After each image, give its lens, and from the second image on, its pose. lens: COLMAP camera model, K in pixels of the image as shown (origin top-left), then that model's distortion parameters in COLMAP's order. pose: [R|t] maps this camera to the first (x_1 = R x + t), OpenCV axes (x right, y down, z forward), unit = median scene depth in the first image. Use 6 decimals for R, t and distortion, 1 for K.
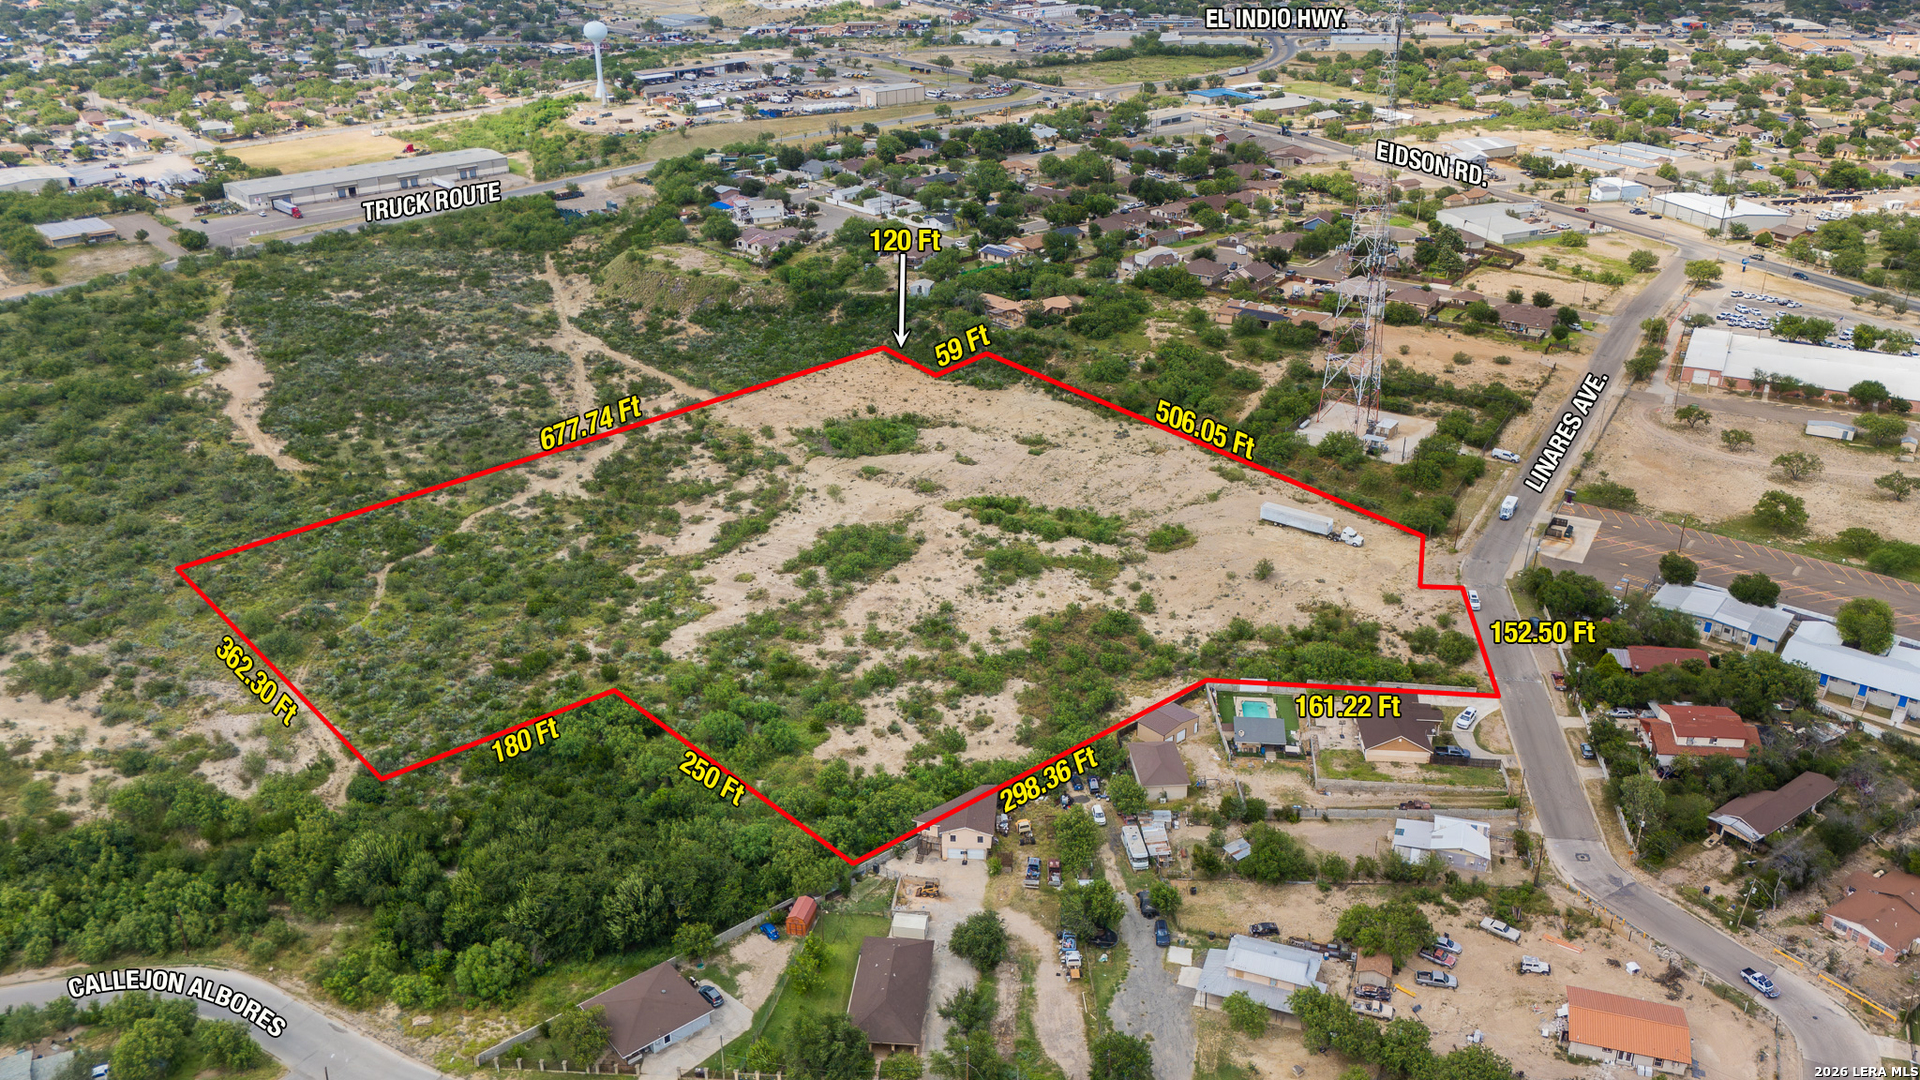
lens RADIAL K [[1555.4, 0, 962.3], [0, 1555.4, 520.5], [0, 0, 1]] dist [0.071890, -0.023656]
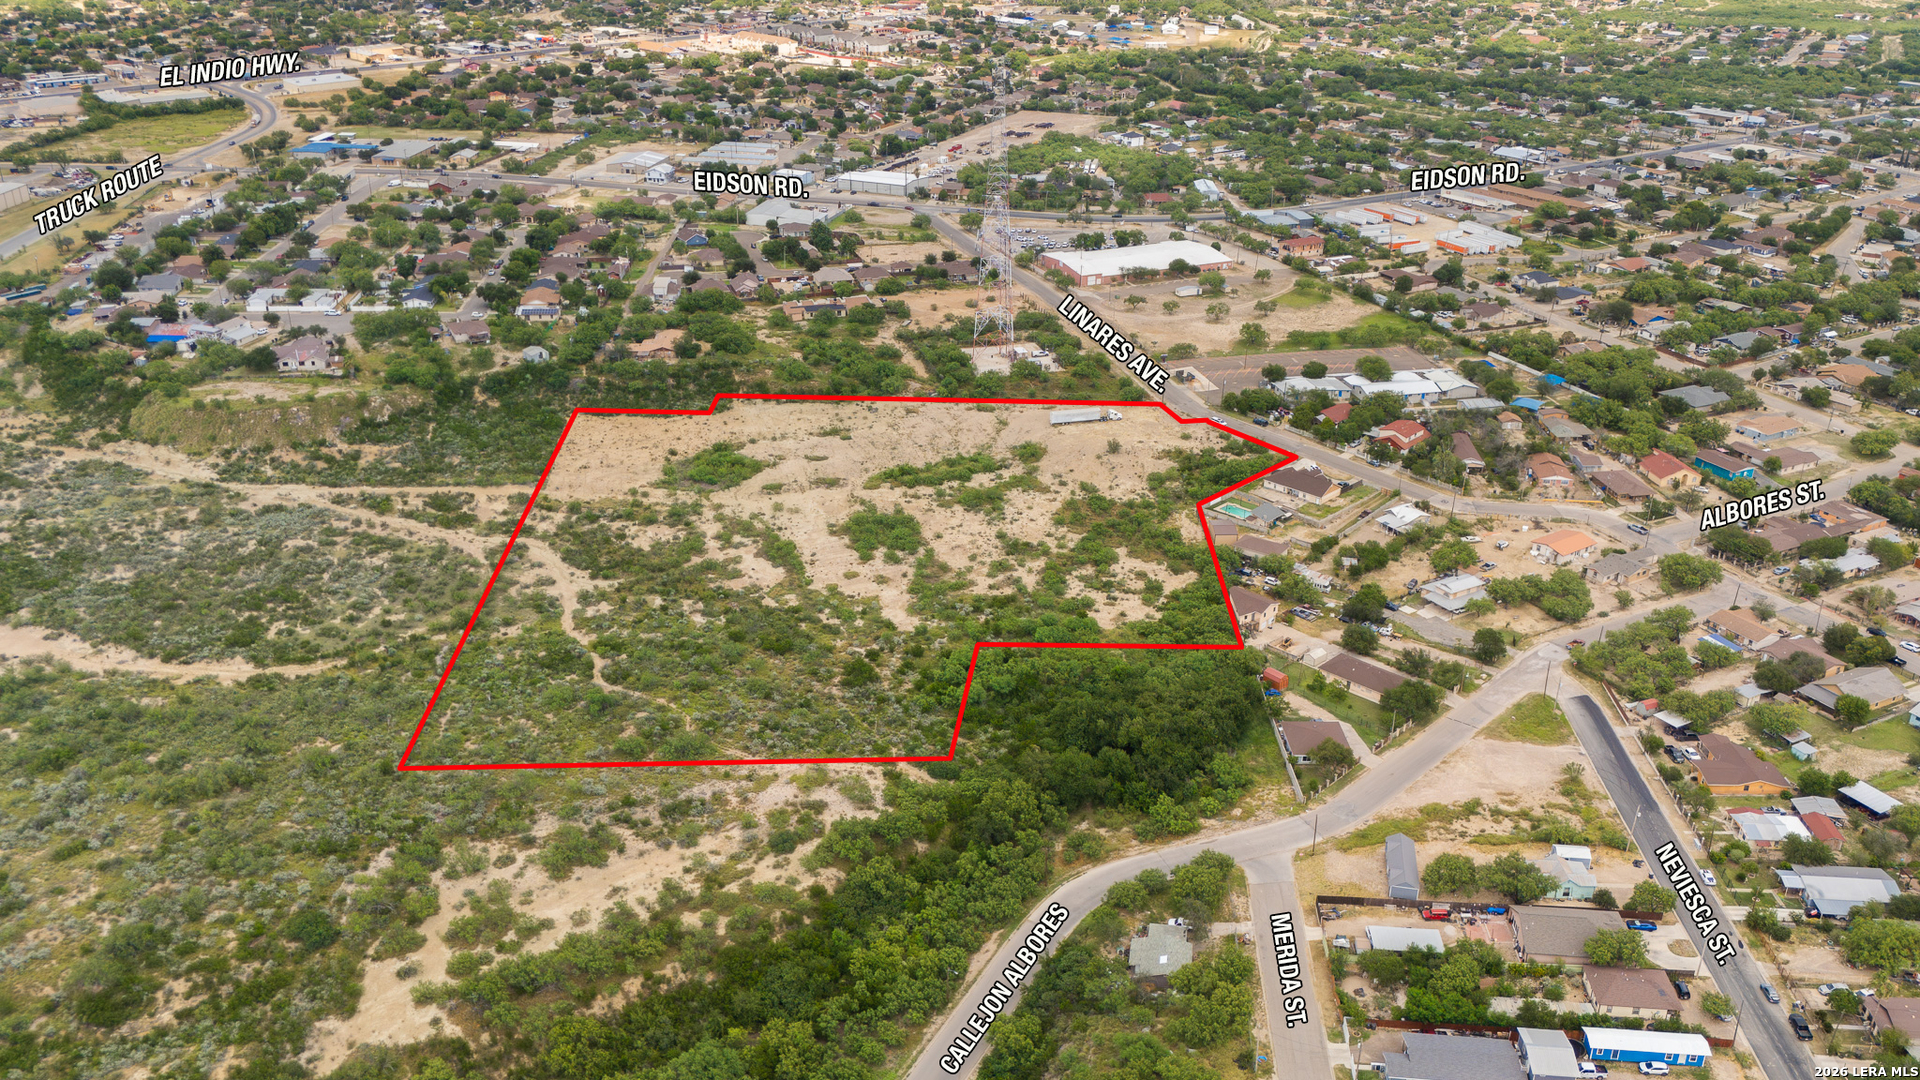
lens RADIAL K [[1555.4, 0, 967.3], [0, 1555.4, 552.0], [0, 0, 1]] dist [0.071890, -0.023656]
pose [[0.626239, -0.323618, 0.709293, -0.933701], [0.311989, 0.937781, 0.152410, -0.136314], [-0.714484, 0.125846, 0.688240, 0.095088]]
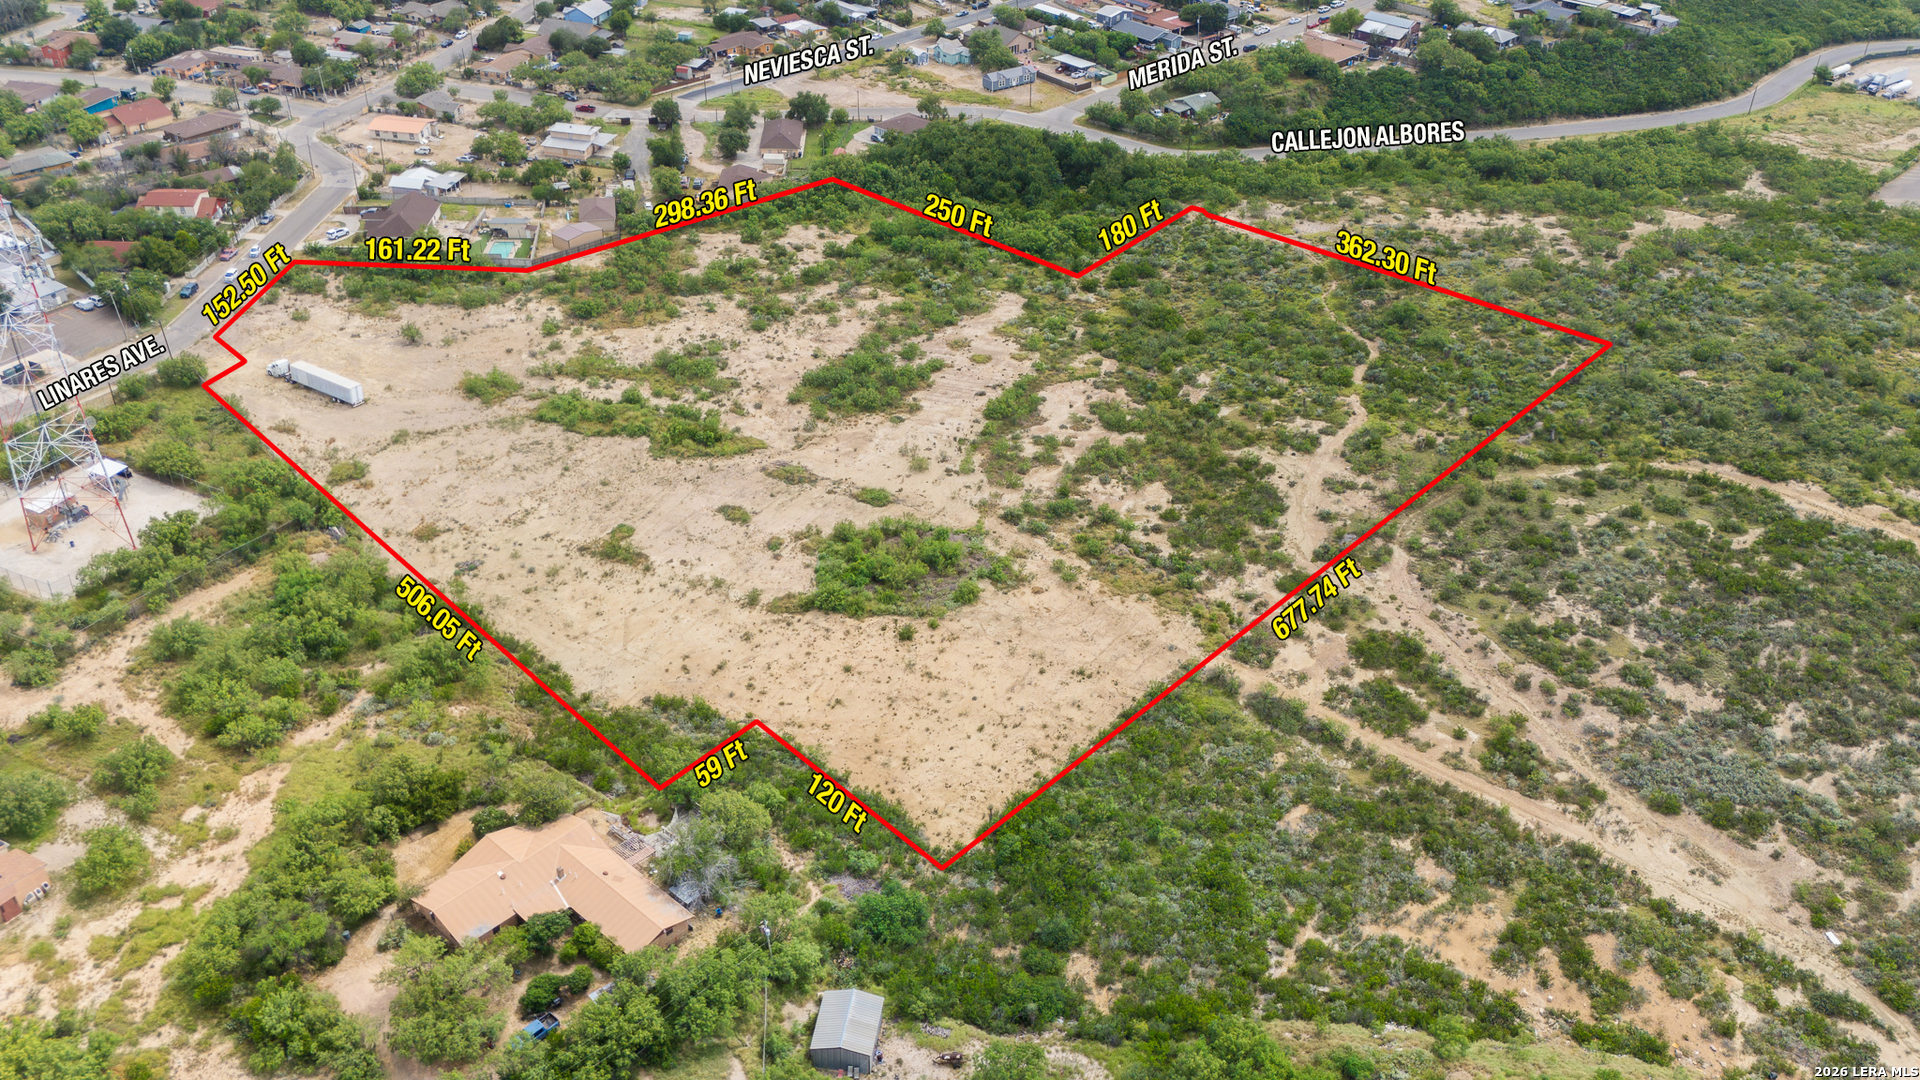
lens RADIAL K [[1609.3, 0, 939.7], [0, 1609.3, 539.0], [0, 0, 1]] dist [0.071296, -0.017582]
pose [[-0.995269, 0.057518, -0.078304, -0.034907], [-0.036250, 0.527914, 0.848524, -0.706674], [0.090143, 0.847348, -0.523332, 1.575396]]
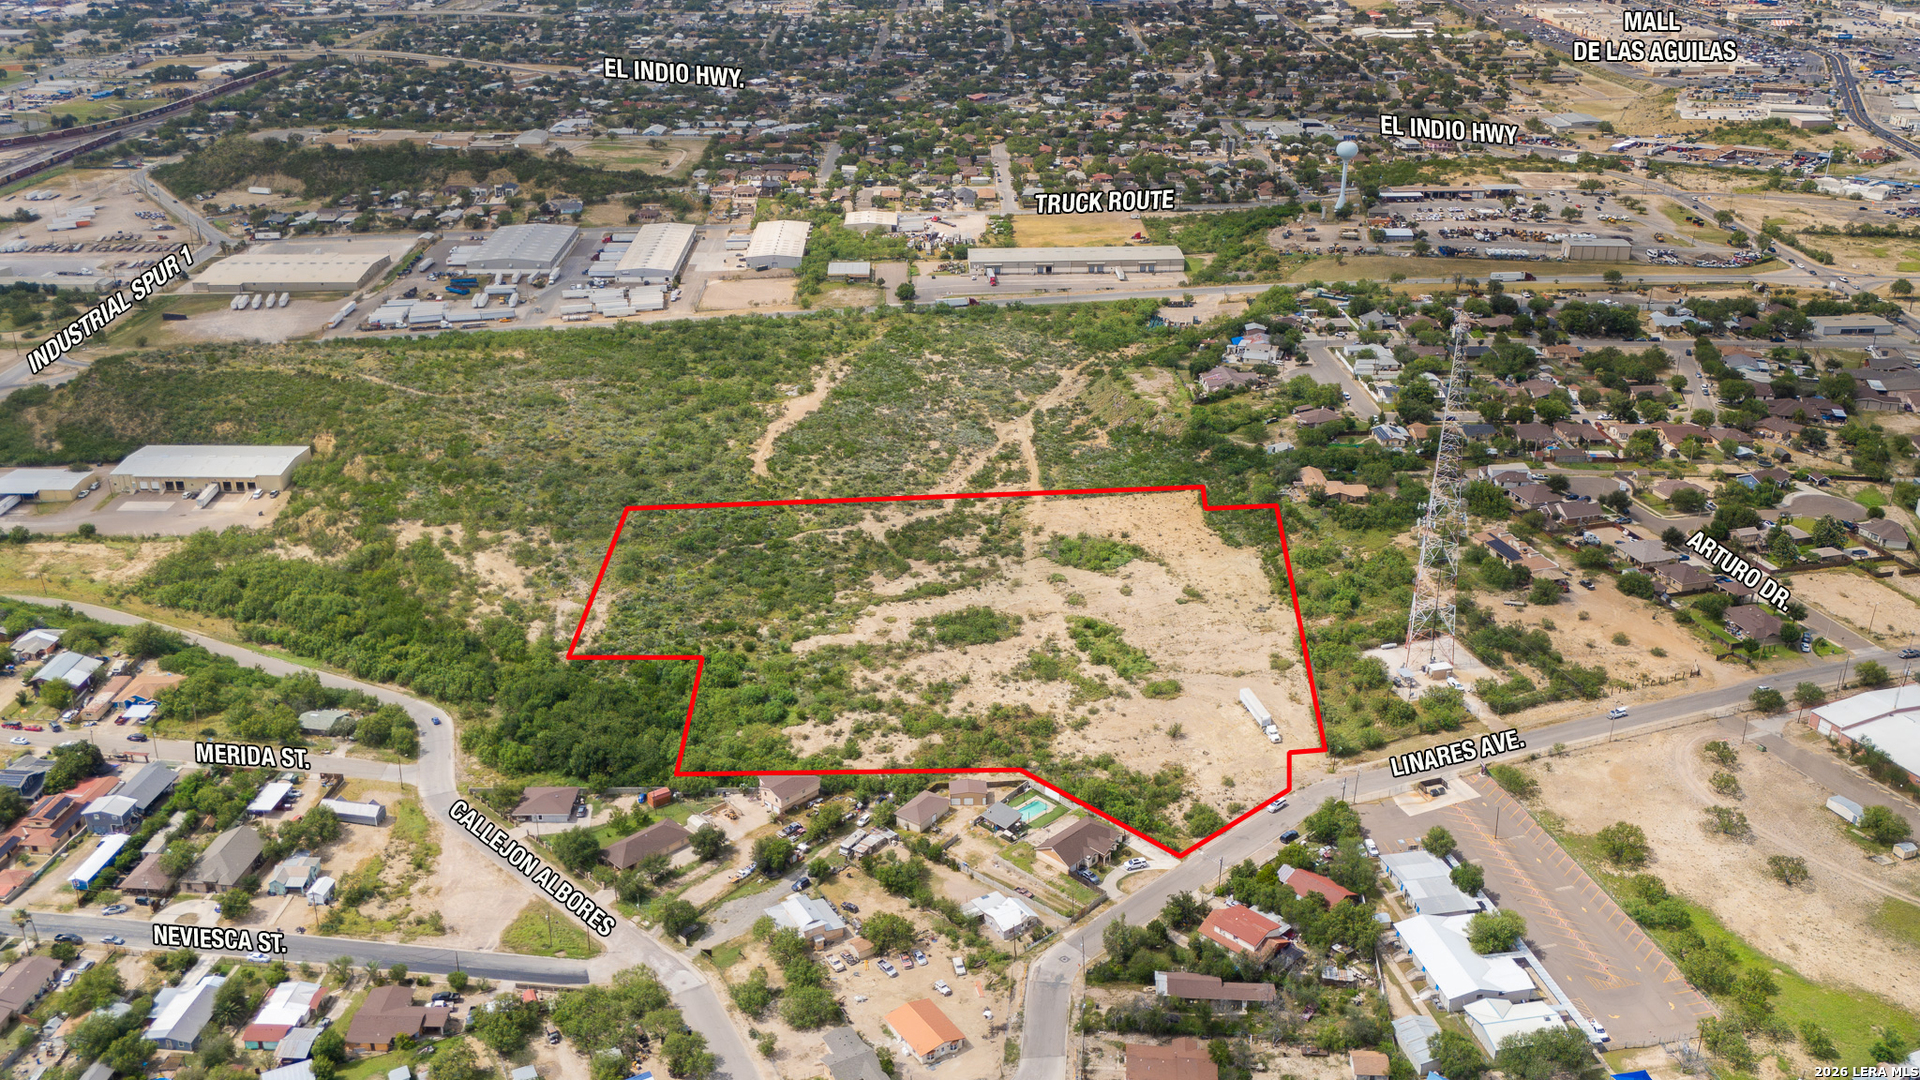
lens RADIAL K [[1712.6, 0, 953.1], [0, 1712.6, 542.7], [0, 0, 1]] dist [0.096720, -0.013666]
pose [[0.763815, 0.263637, -0.589137, 0.808712], [-0.269877, 0.959605, 0.079526, -0.171103], [0.586305, 0.098252, 0.804110, -0.238355]]
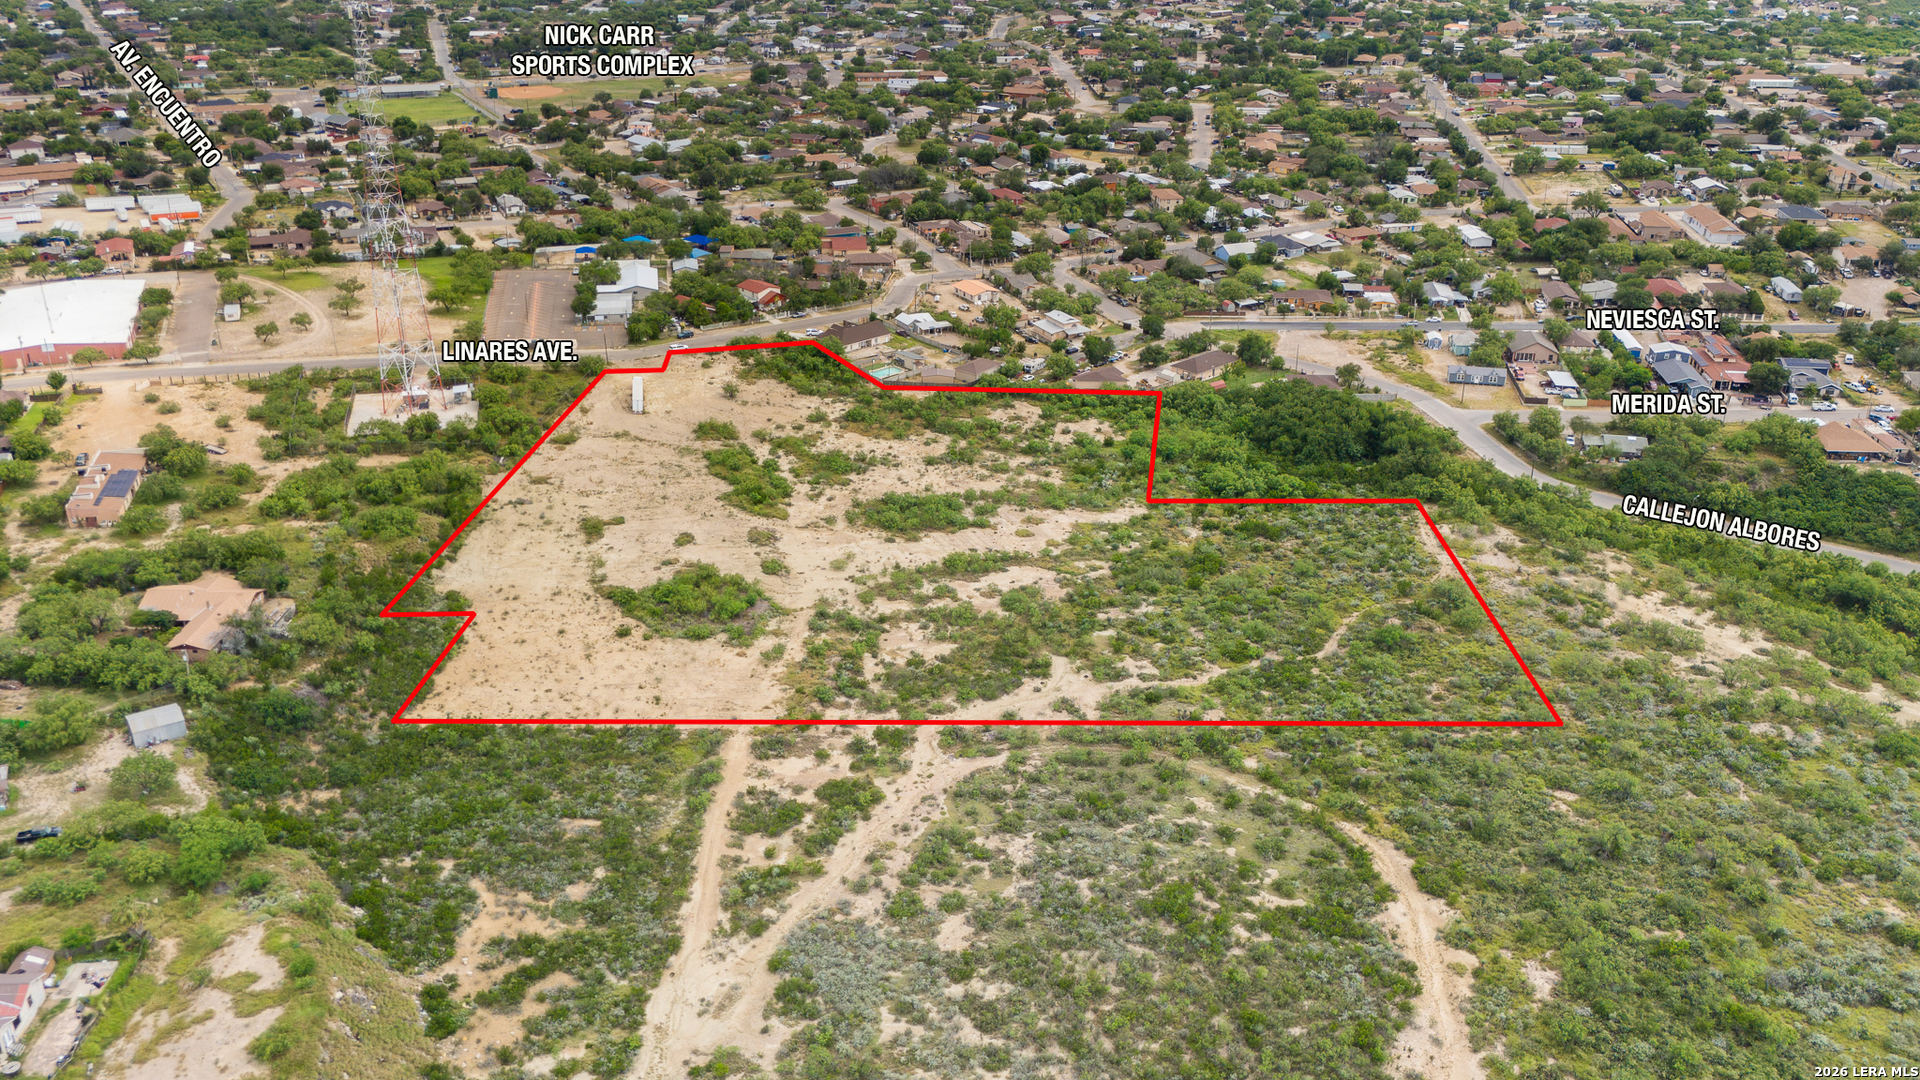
lens RADIAL K [[1555.4, 0, 942.3], [0, 1555.4, 535.5], [0, 0, 1]] dist [0.071890, -0.023656]
pose [[-0.742311, -0.276671, 0.610269, -0.731775], [0.275942, 0.703731, 0.654689, -0.656310], [-0.610599, 0.654382, -0.446042, 1.490990]]
